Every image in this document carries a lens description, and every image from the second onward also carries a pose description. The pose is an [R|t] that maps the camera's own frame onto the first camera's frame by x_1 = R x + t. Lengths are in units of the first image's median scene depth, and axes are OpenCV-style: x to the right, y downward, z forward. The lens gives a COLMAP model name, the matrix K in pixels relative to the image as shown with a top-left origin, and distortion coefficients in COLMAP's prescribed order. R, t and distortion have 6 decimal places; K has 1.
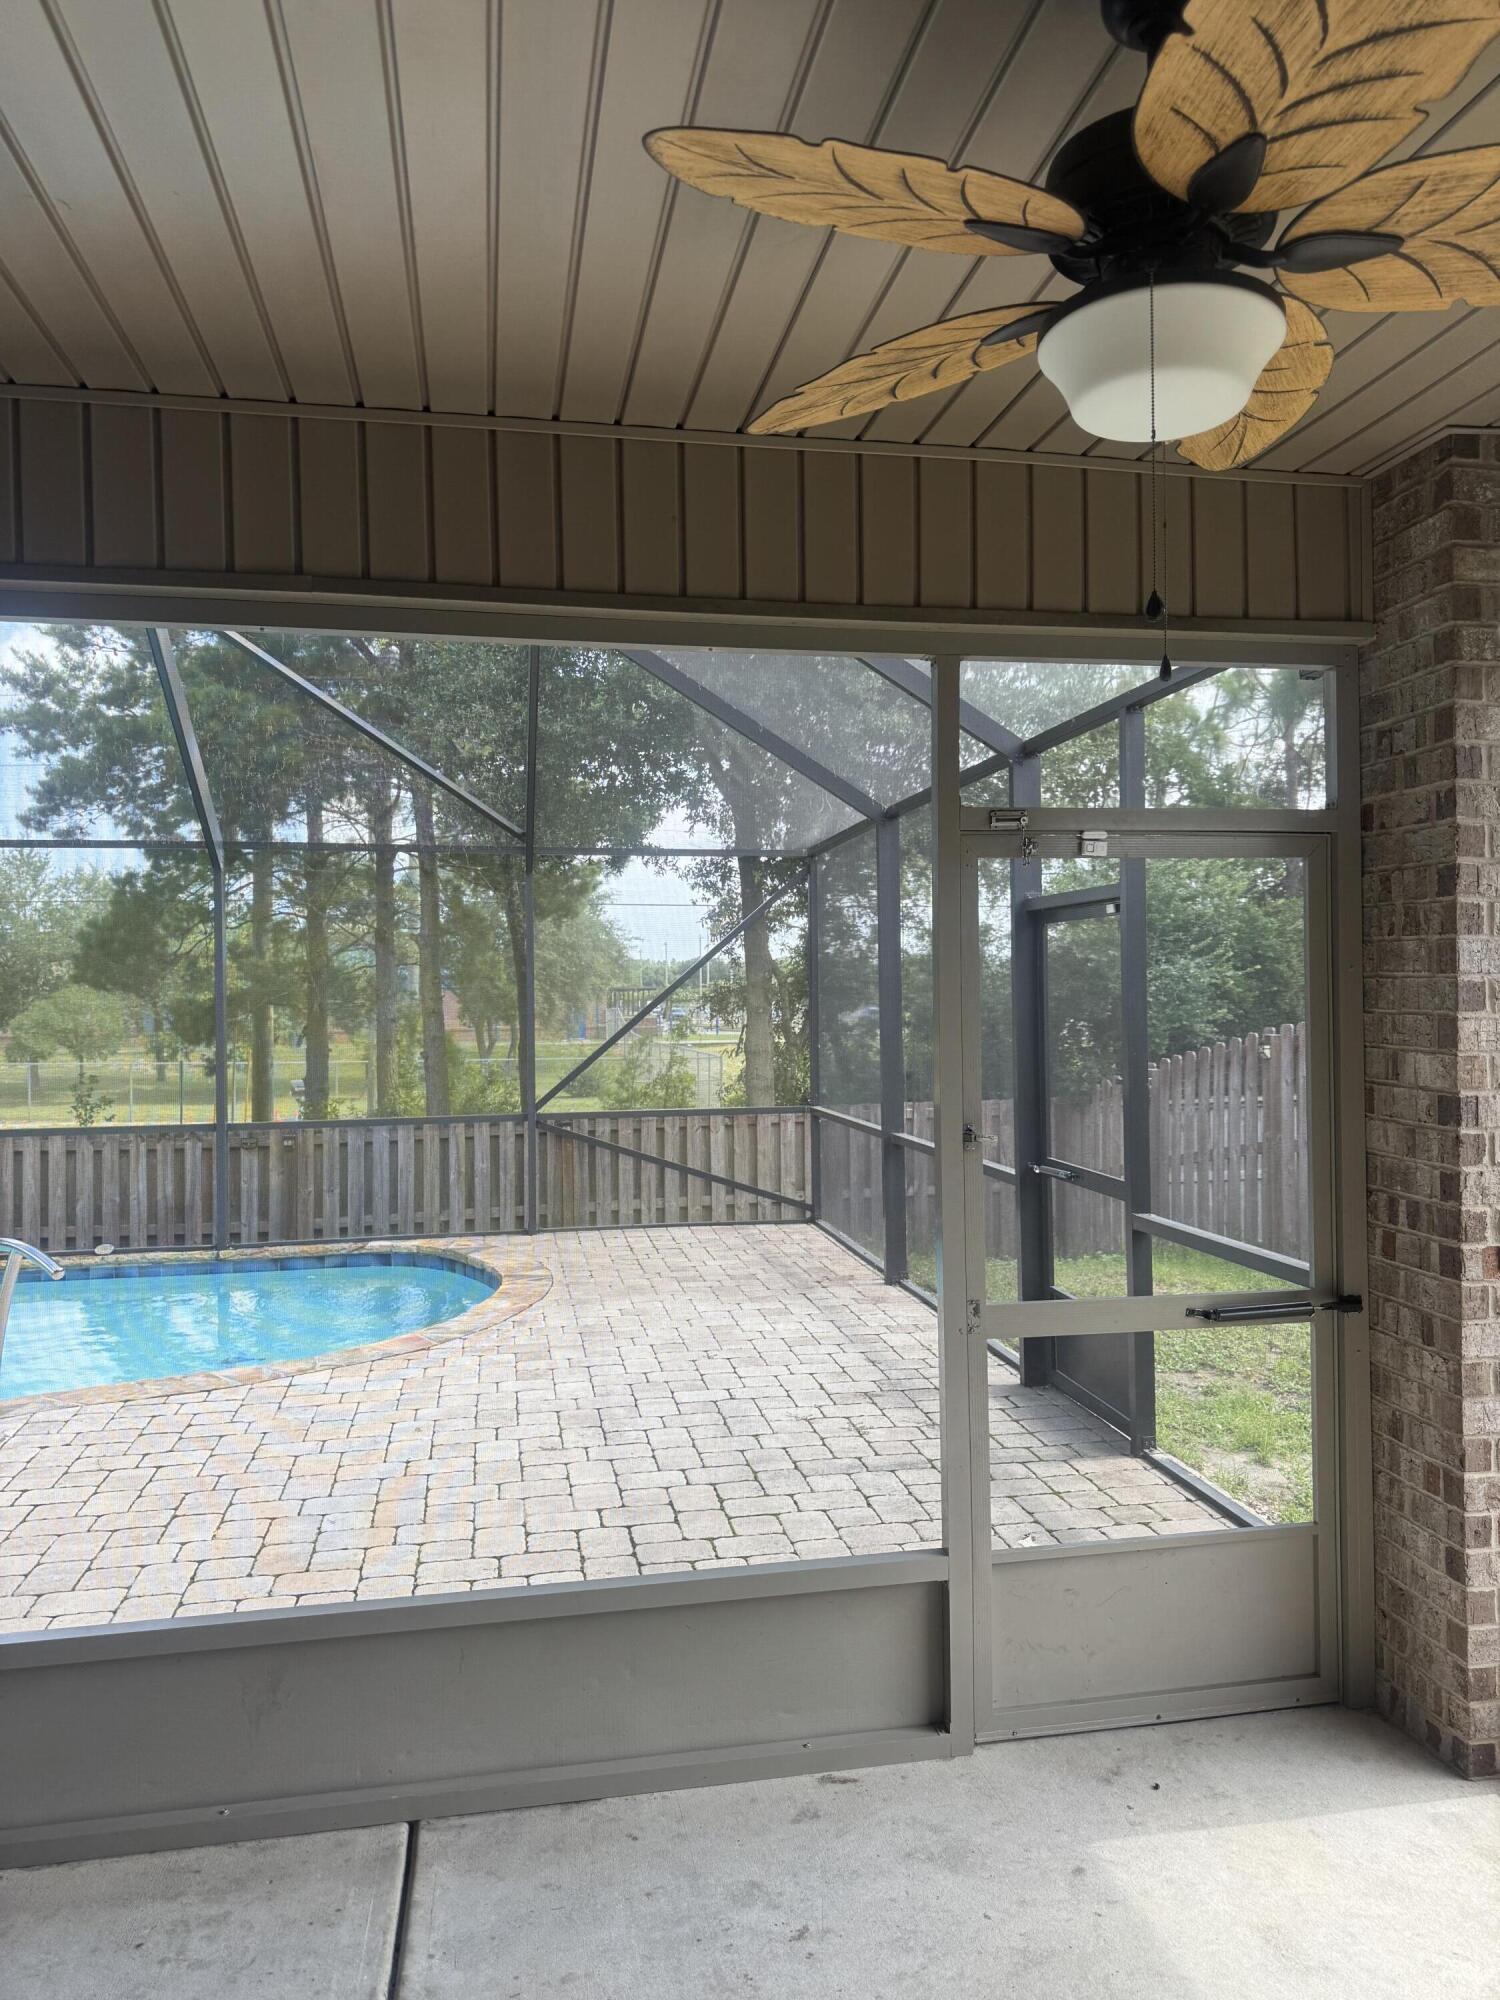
lens RADIAL K [[1411.1, 0, 811.9], [0, 1411.1, 980.8], [0, 0, 1]] dist [0.084742, -0.122295]
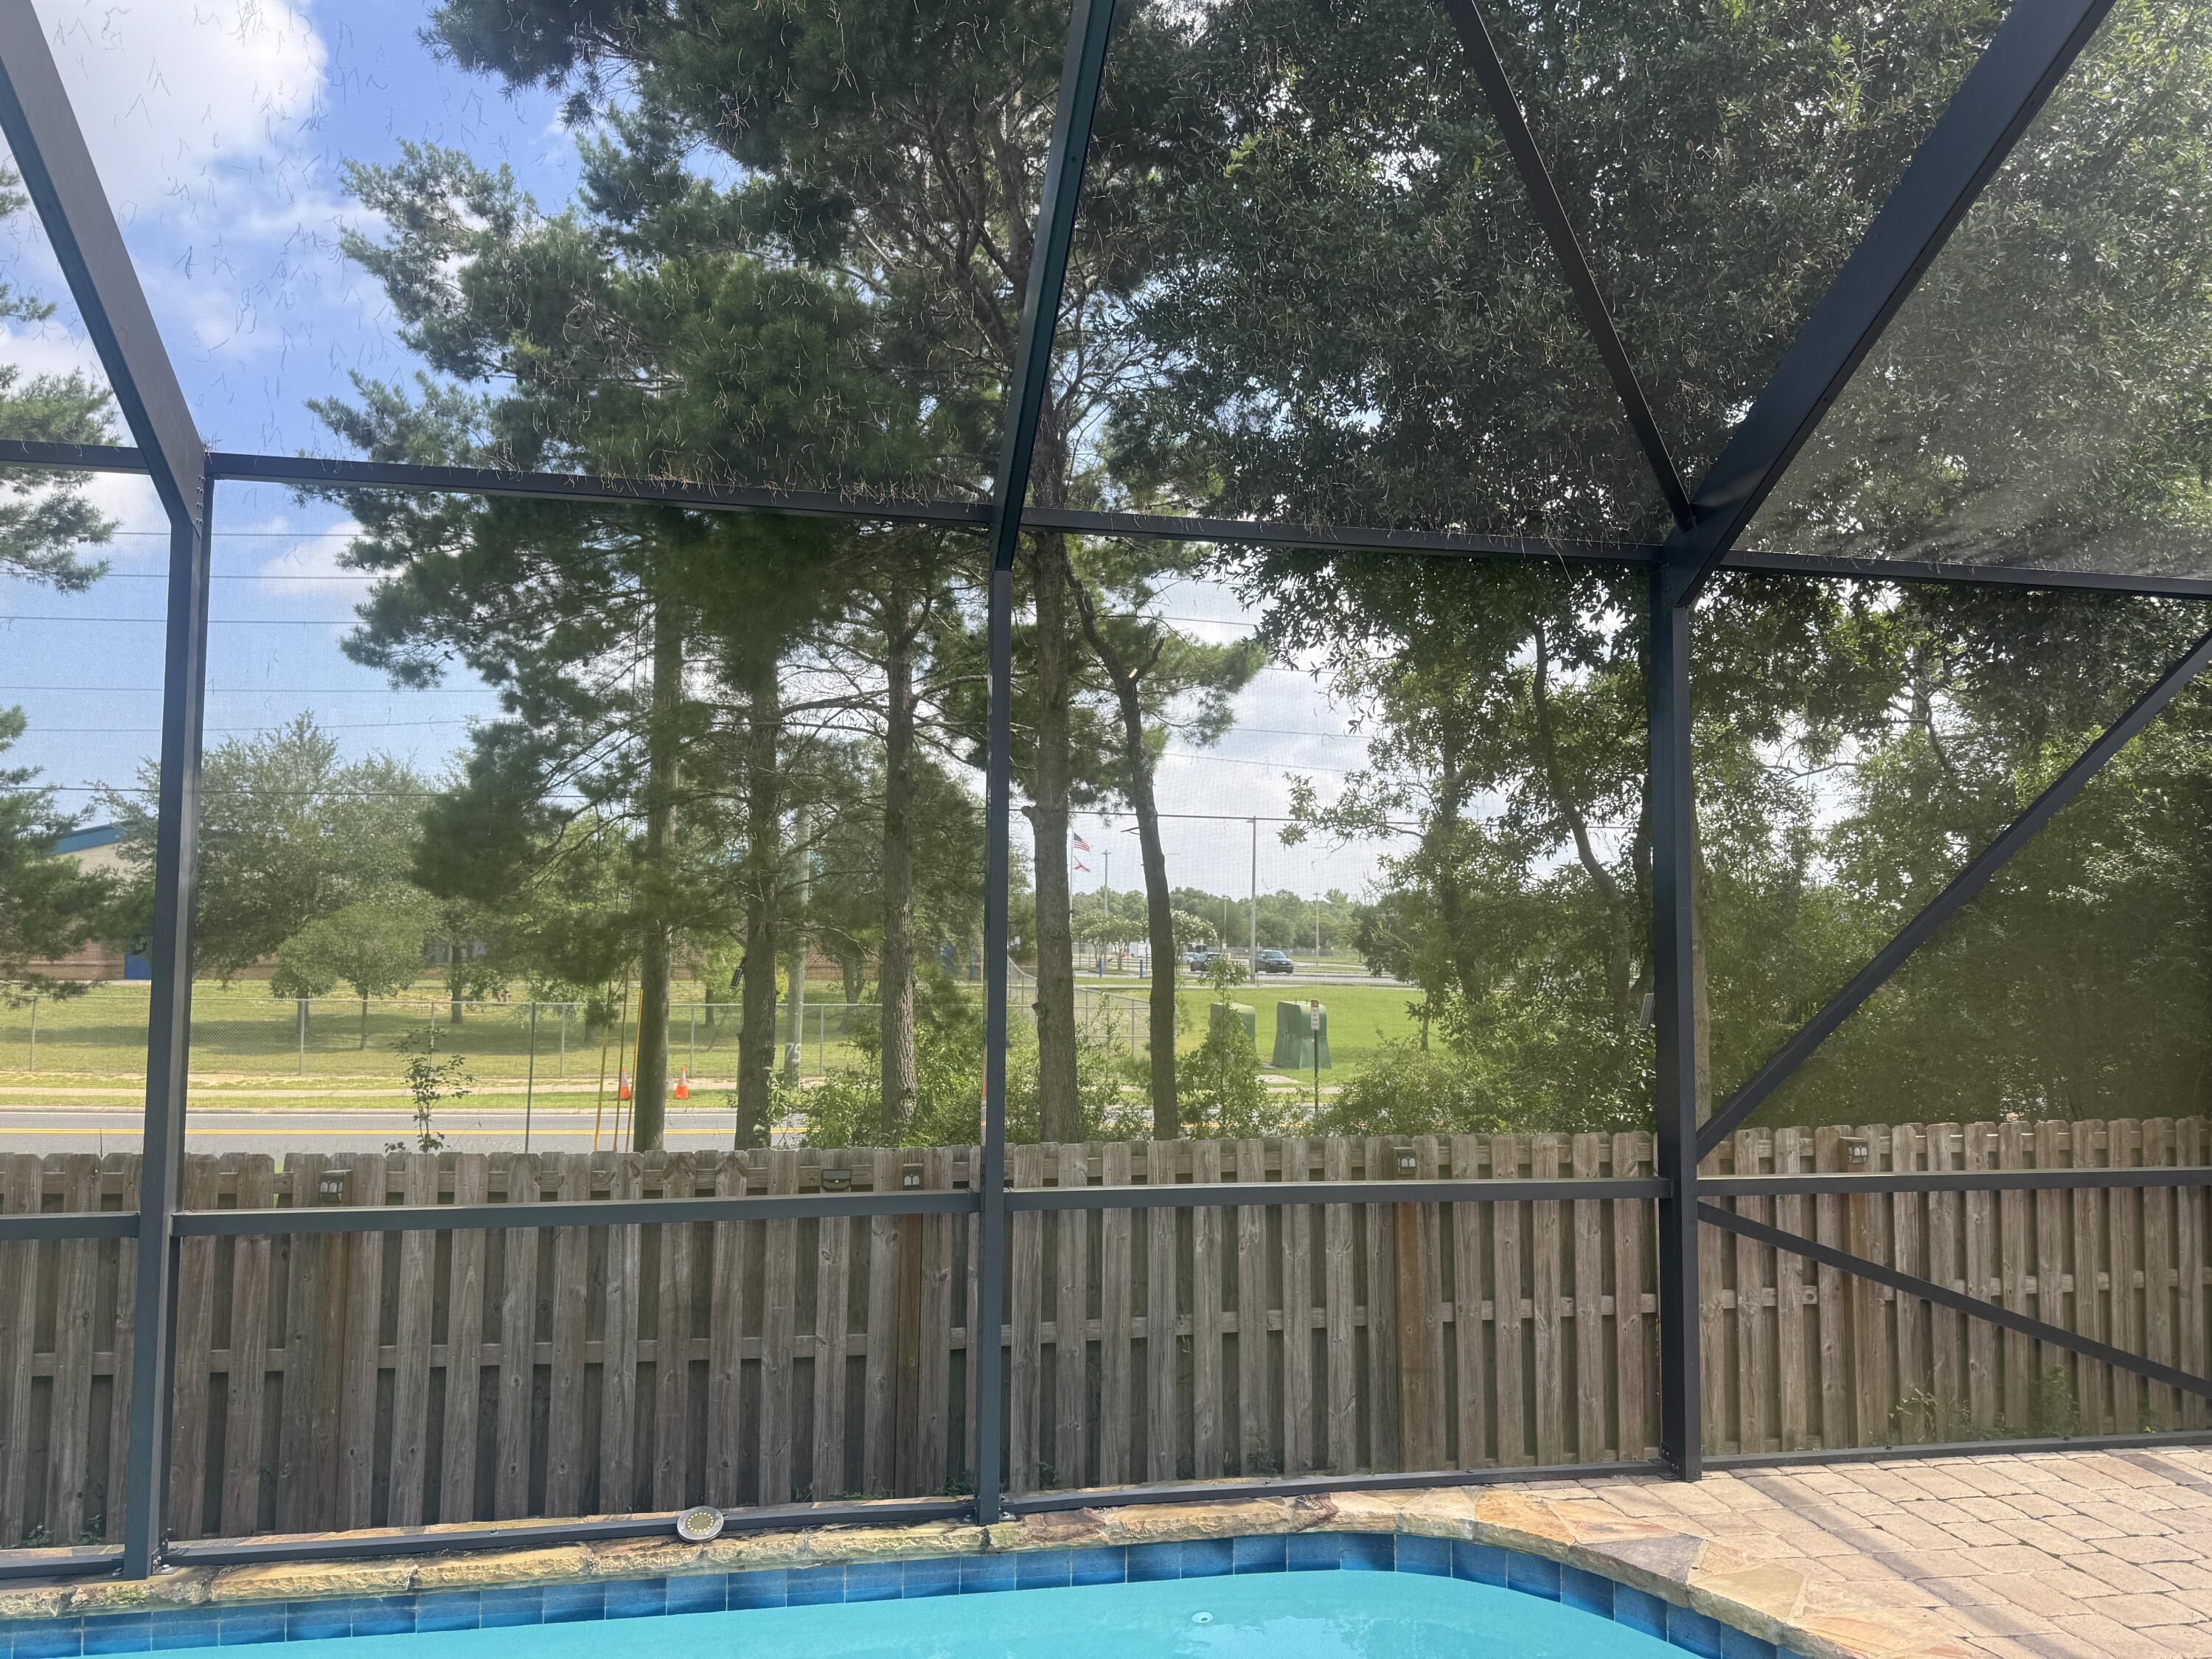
lens RADIAL K [[1581.3, 0, 1120.9], [0, 1581.3, 835.0], [0, 0, 1]] dist [0.085705, -0.108850]
pose [[0.999610, 0.019170, -0.020286, -0.286117], [-0.020223, 0.998387, -0.053058, 0.018887], [0.019236, 0.053448, 0.998385, 0.428806]]
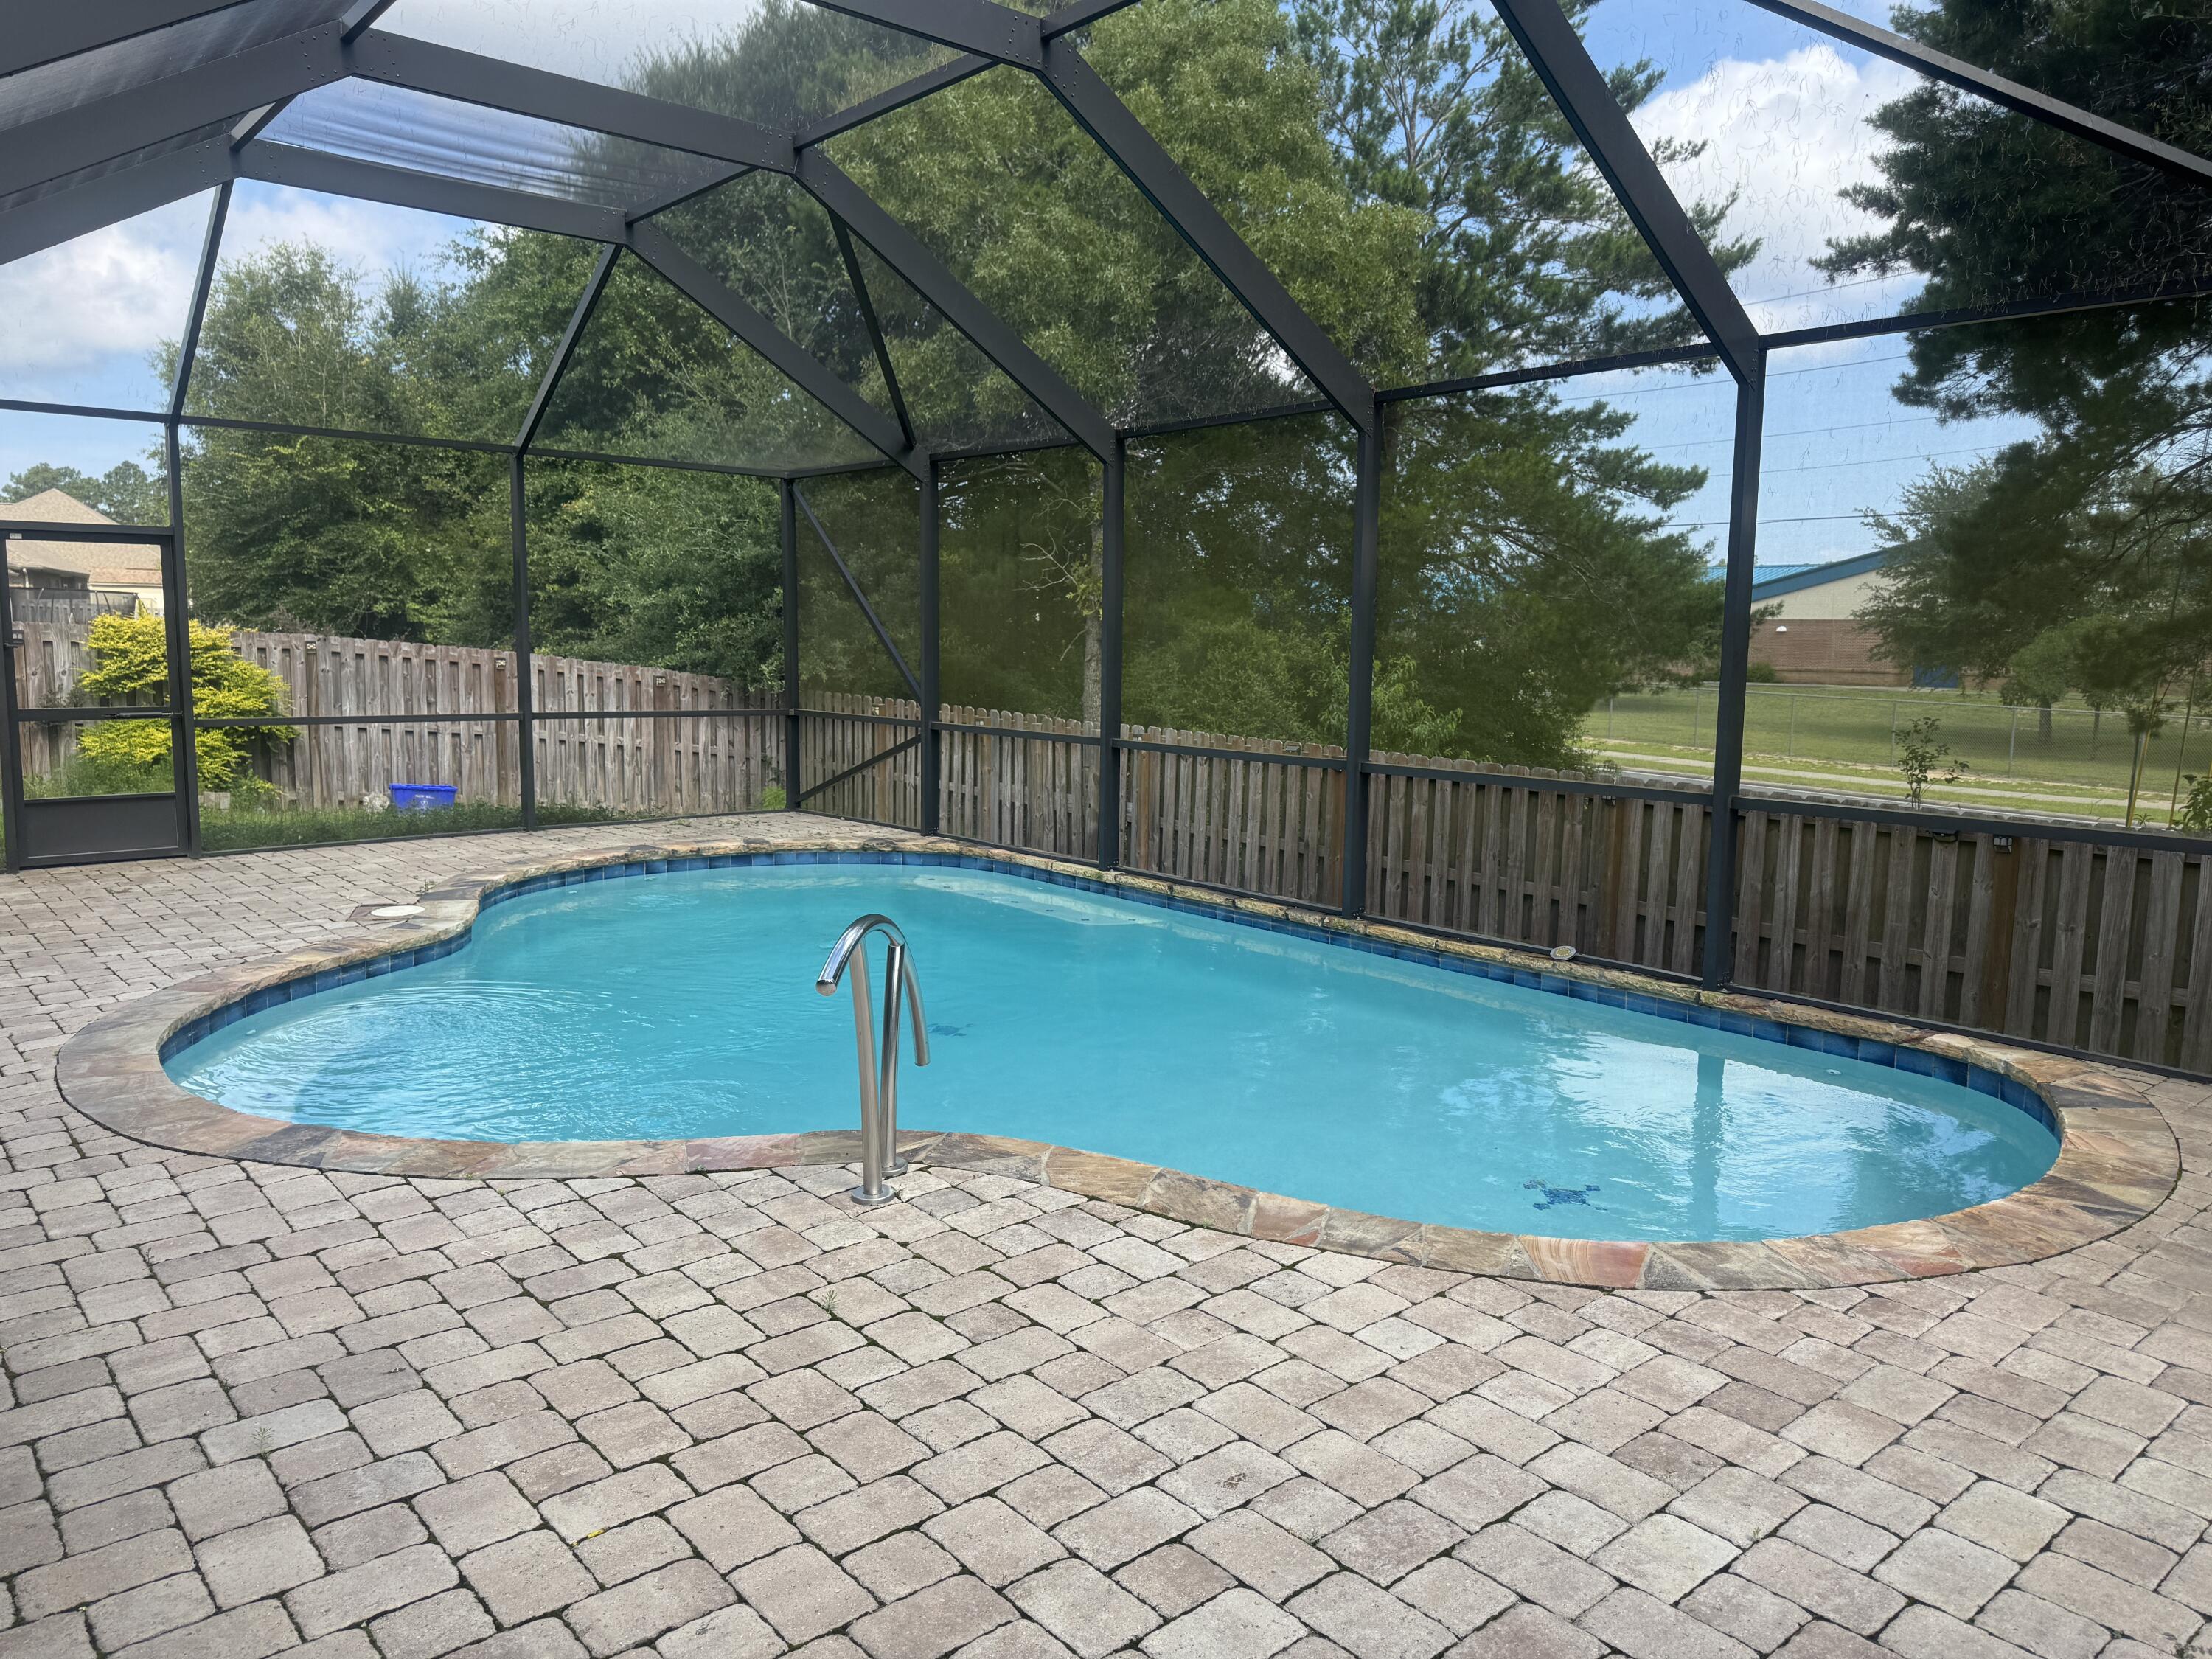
lens RADIAL K [[1581.3, 0, 1120.9], [0, 1581.3, 835.0], [0, 0, 1]] dist [0.085705, -0.108850]
pose [[0.481097, 0.131968, -0.866678, 0.058350], [-0.012769, 0.989555, 0.143590, 0.014526], [0.876575, -0.058014, 0.477757, 0.328311]]
